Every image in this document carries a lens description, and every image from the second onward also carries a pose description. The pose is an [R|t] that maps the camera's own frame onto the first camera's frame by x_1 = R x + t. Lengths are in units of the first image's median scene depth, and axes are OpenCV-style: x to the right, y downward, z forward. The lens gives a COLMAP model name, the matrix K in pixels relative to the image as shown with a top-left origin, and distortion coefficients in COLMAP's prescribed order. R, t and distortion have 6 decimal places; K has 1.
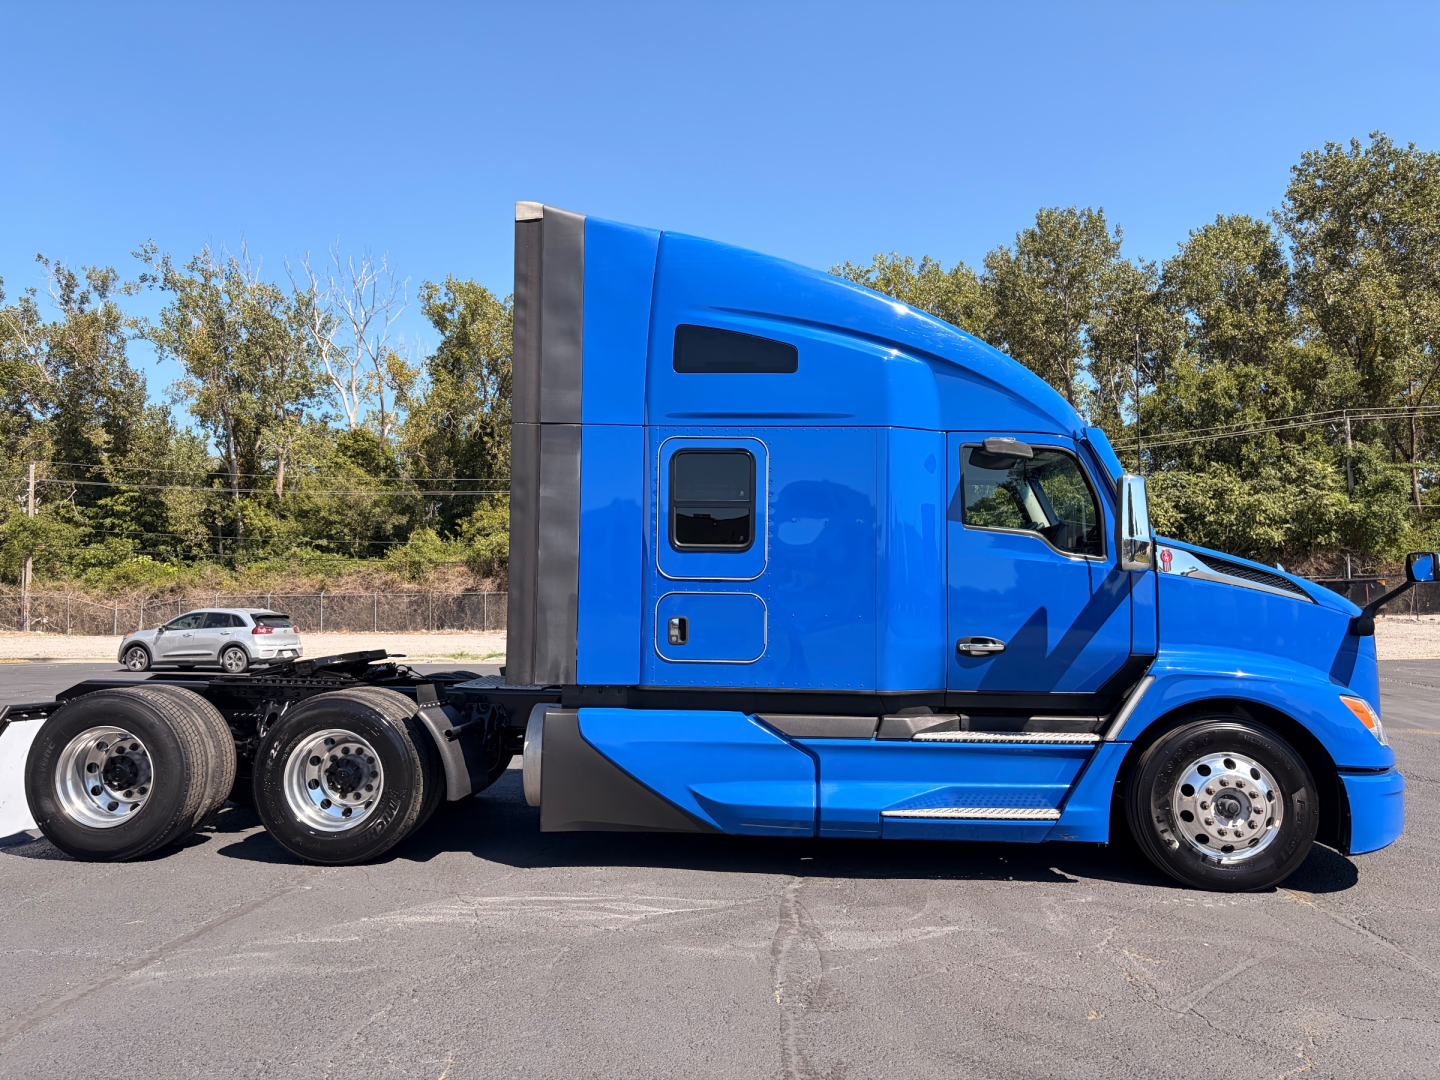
lens RADIAL K [[1104.2, 0, 720.7], [0, 1104.2, 528.7], [0, 0, 1]] dist [0.020124, -0.001940]
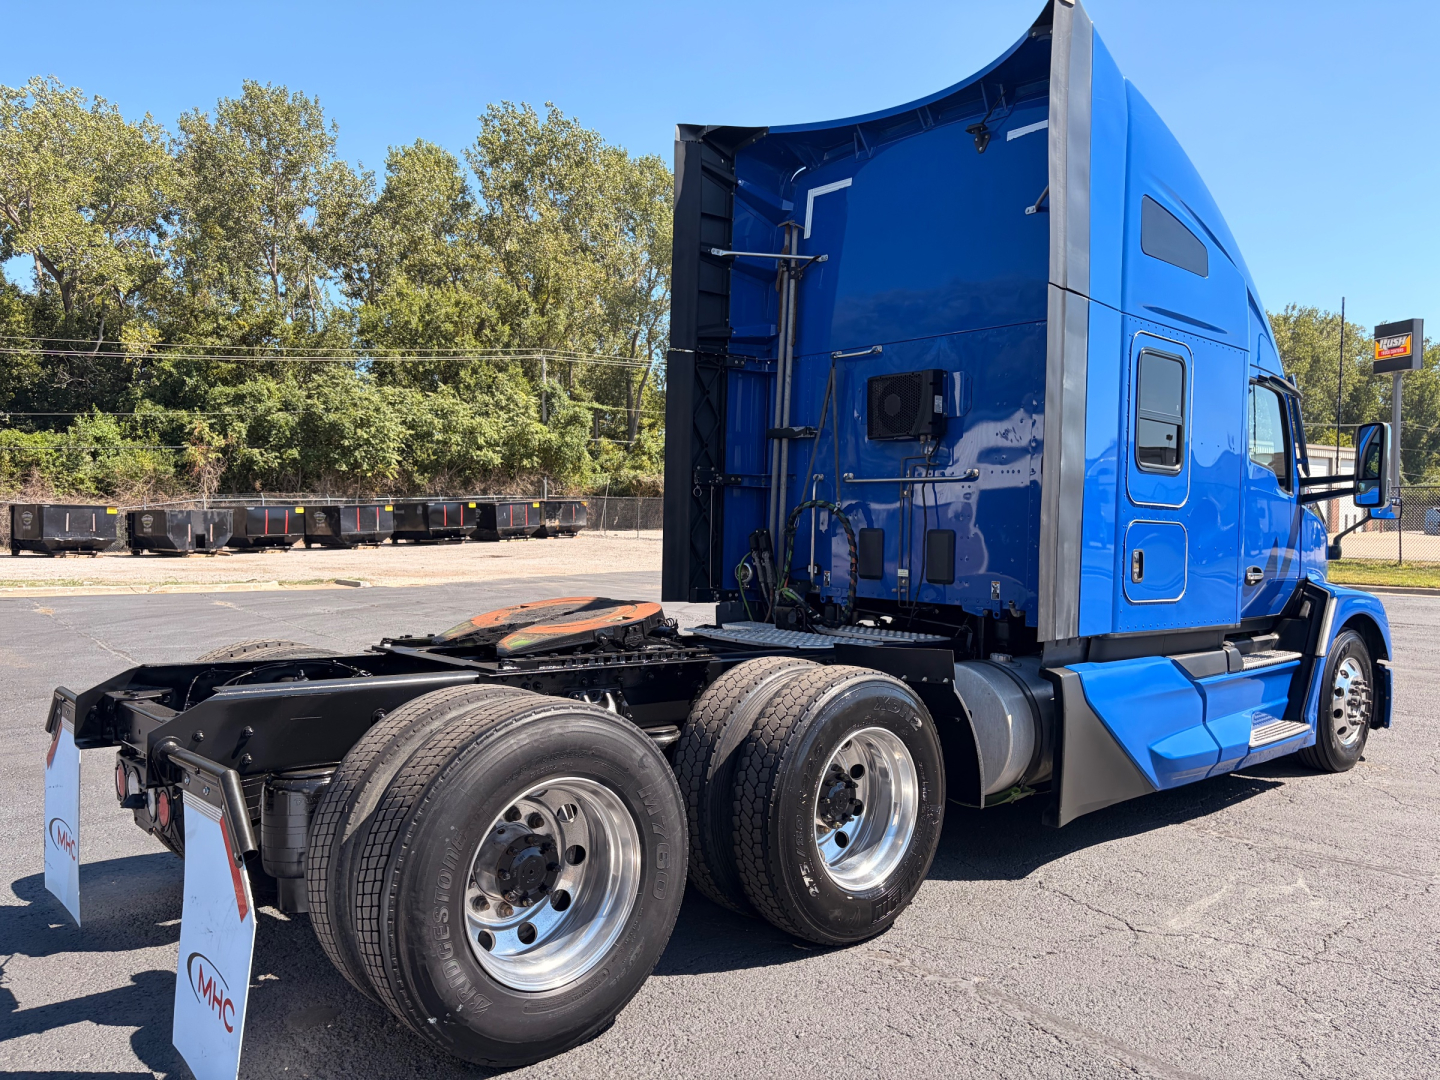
lens RADIAL K [[1090.7, 0, 715.0], [0, 1090.7, 553.3], [0, 0, 1]] dist [0.055611, -0.058263]
pose [[0.702206, -0.007960, 0.711930, -0.107088], [-0.064652, 0.995093, 0.074895, 0.005078], [-0.709033, -0.098619, 0.698246, 0.080417]]
